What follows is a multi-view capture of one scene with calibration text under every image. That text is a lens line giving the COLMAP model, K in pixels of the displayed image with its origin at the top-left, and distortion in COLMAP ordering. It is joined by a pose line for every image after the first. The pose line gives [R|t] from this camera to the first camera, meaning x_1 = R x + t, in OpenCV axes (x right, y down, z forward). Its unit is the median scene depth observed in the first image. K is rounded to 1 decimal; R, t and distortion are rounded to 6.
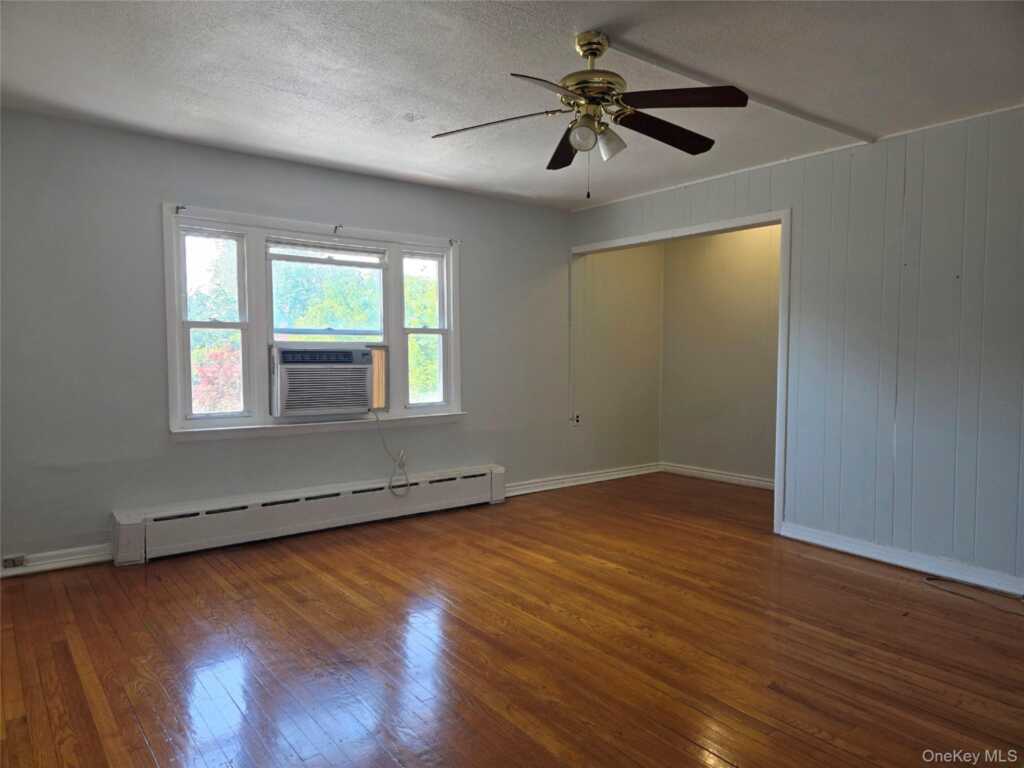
lens RADIAL K [[685.8, 0, 533.4], [0, 685.8, 383.7], [0, 0, 1]] dist [0.061619, -0.000658]
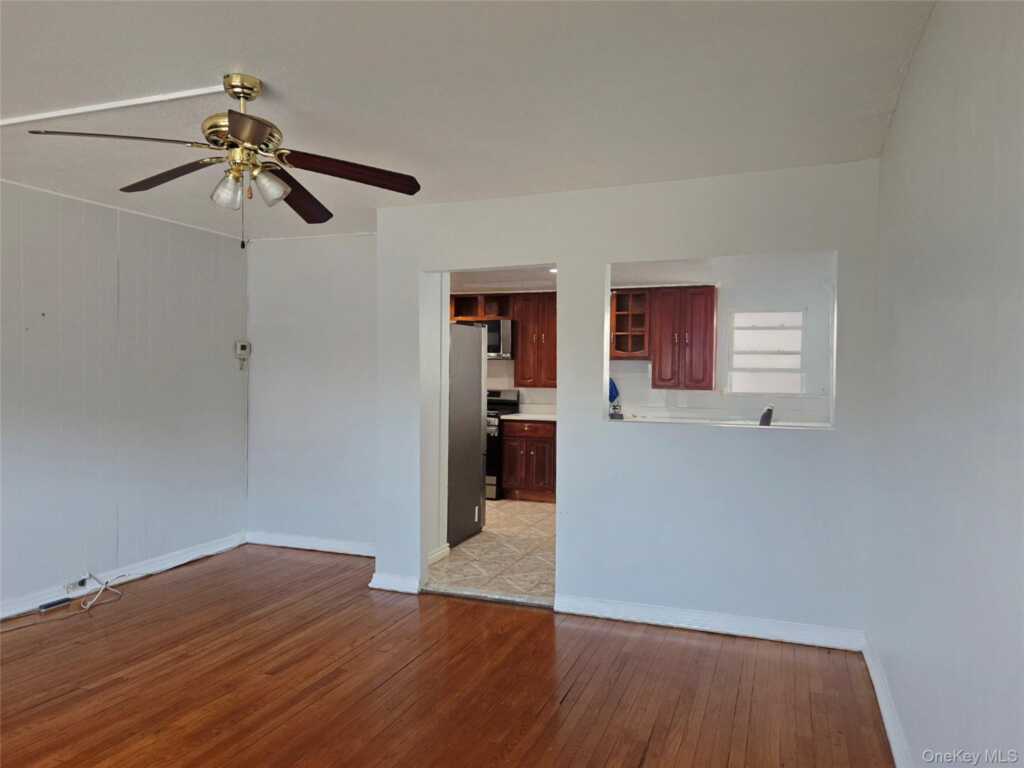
lens RADIAL K [[728.8, 0, 512.0], [0, 728.8, 384.0], [0, 0, 1]] dist [0.004452, 0.004274]
pose [[-0.479258, -0.011970, 0.877593, -0.560884], [0.049322, 0.997960, 0.040547, -0.051777], [-0.876287, 0.062717, -0.477689, 0.725346]]
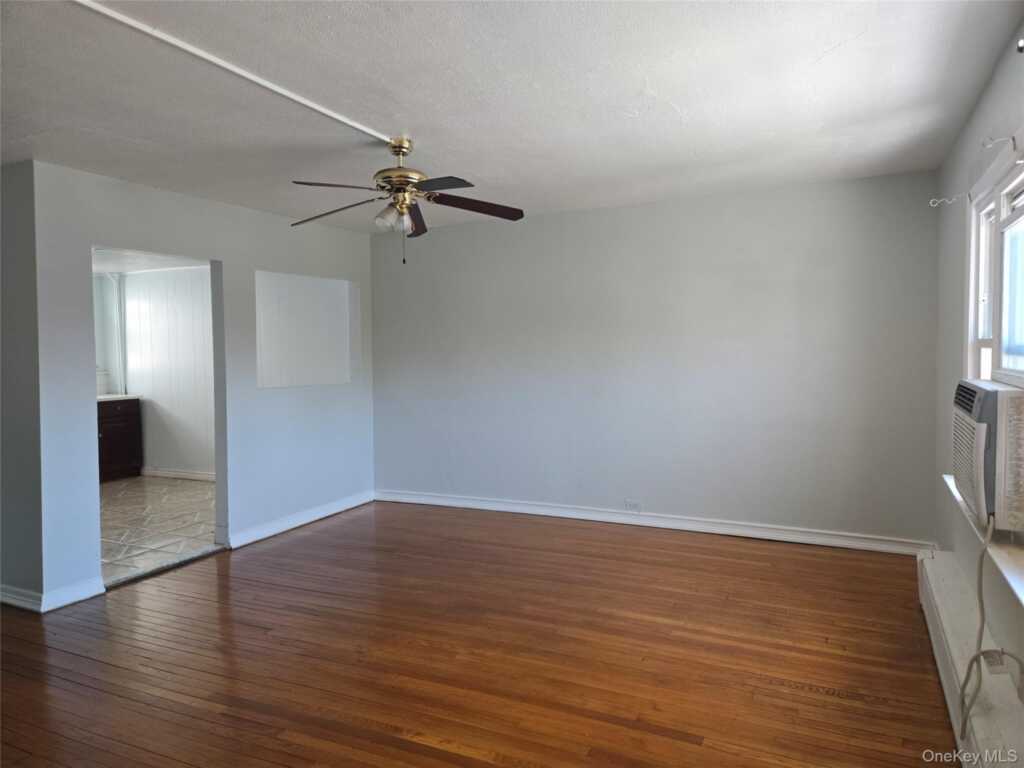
lens RADIAL K [[728.8, 0, 512.0], [0, 728.8, 384.0], [0, 0, 1]] dist [0.004452, 0.004274]
pose [[-0.913352, 0.034096, -0.405742, 0.275737], [-0.015380, 0.992888, 0.118059, -0.123306], [0.406881, 0.114069, -0.906331, 1.440233]]
